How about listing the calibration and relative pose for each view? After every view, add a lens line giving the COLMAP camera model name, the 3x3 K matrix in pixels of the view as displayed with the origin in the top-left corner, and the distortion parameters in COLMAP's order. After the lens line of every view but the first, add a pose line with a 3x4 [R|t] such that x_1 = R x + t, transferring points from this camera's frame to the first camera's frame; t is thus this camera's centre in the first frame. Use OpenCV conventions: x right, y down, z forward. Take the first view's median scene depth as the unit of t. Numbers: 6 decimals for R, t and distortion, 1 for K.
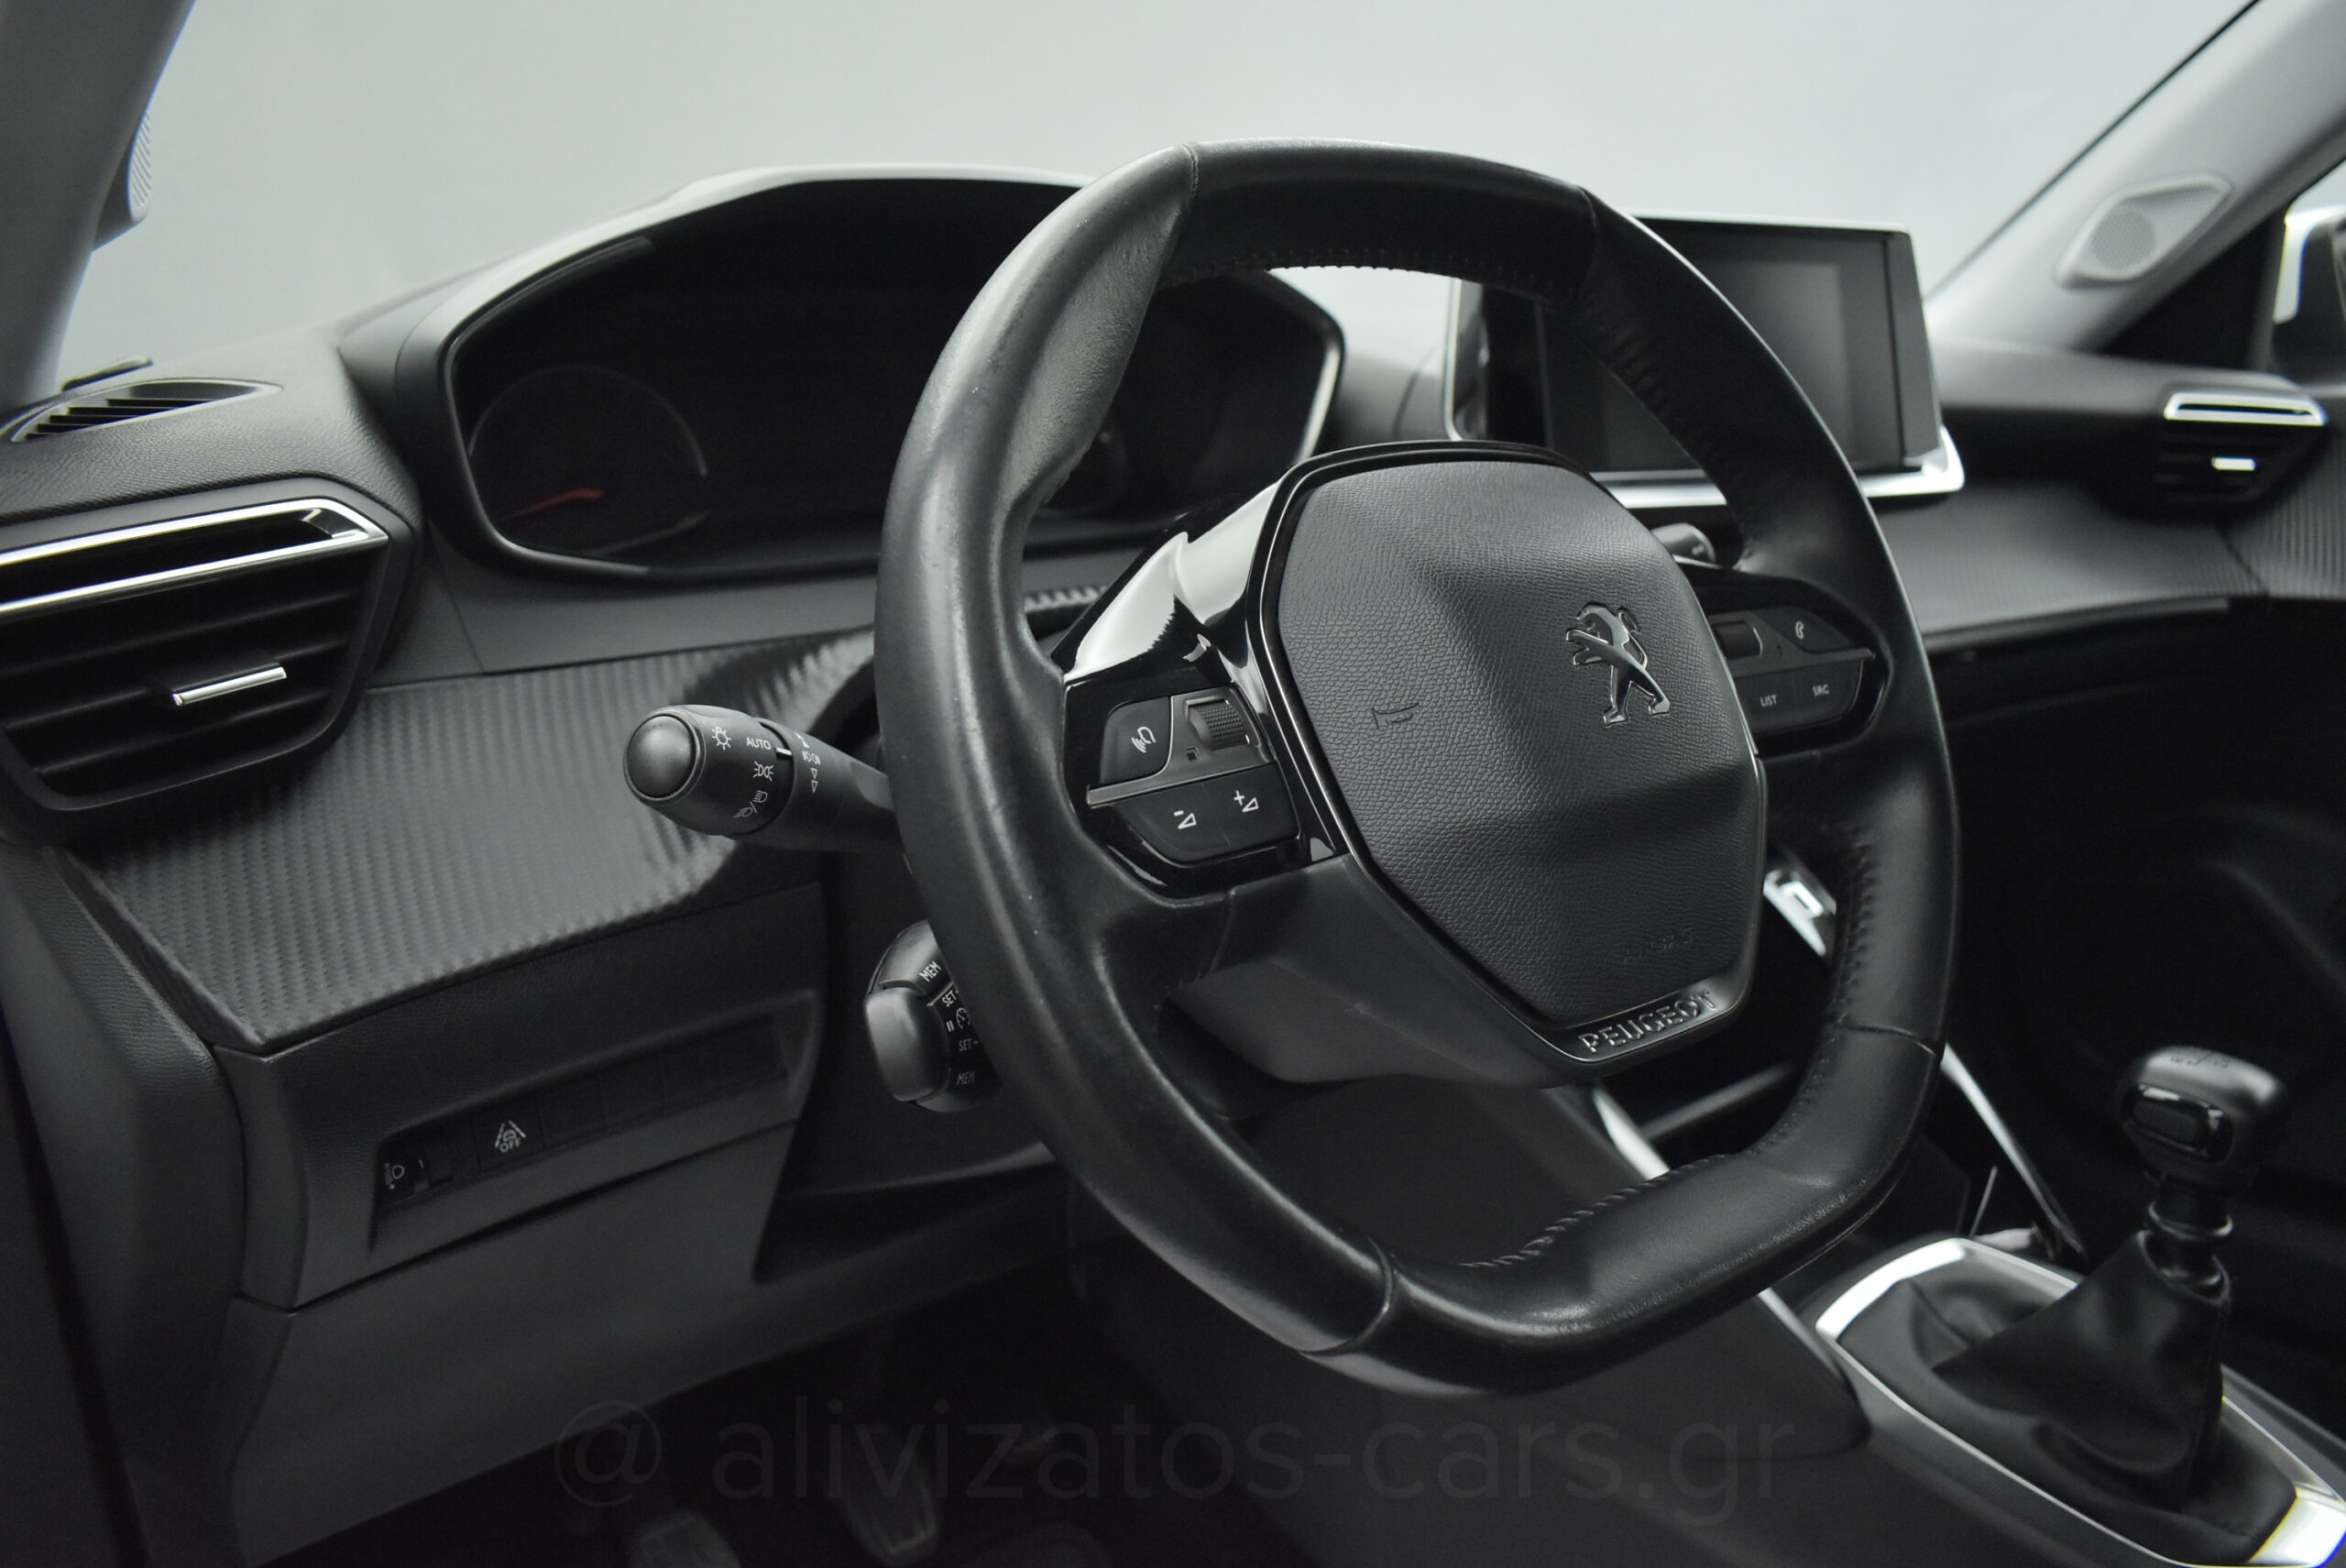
lens RADIAL K [[1796.0, 0, 1179.9], [0, 1796.0, 783.8], [0, 0, 1]] dist [-0.084262, -0.000058]
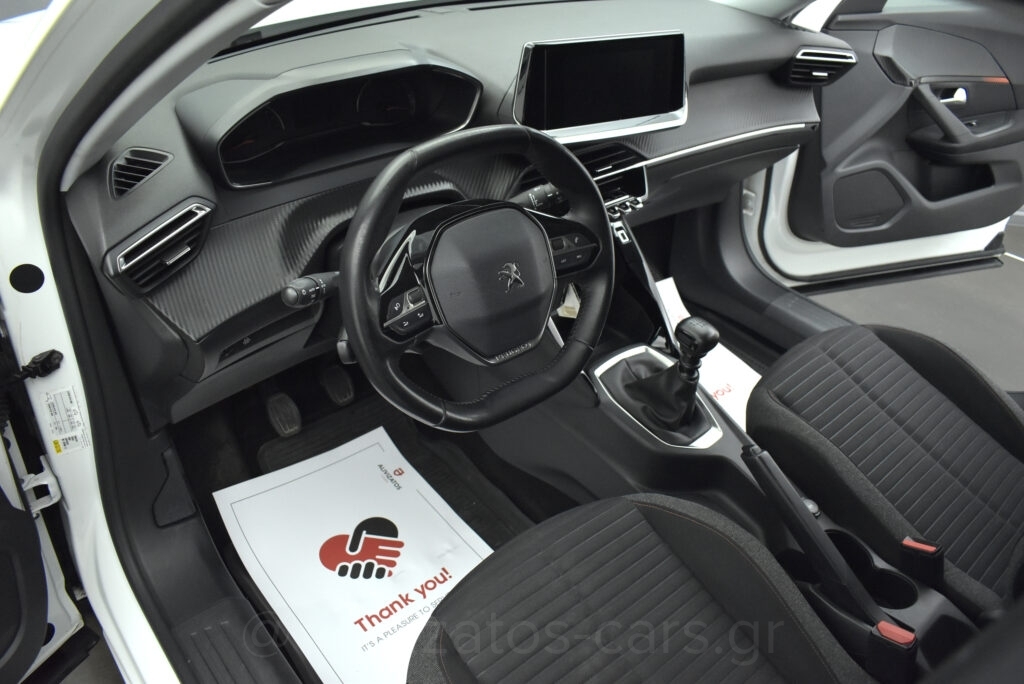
lens RADIAL K [[783.9, 0, 509.0], [0, 783.9, 340.8], [0, 0, 1]] dist [-0.084262, -0.000058]
pose [[0.996073, 0.054507, 0.069766, 0.095418], [-0.078316, 0.909976, 0.407198, -0.575282], [-0.041291, -0.411063, 0.910671, -0.646827]]
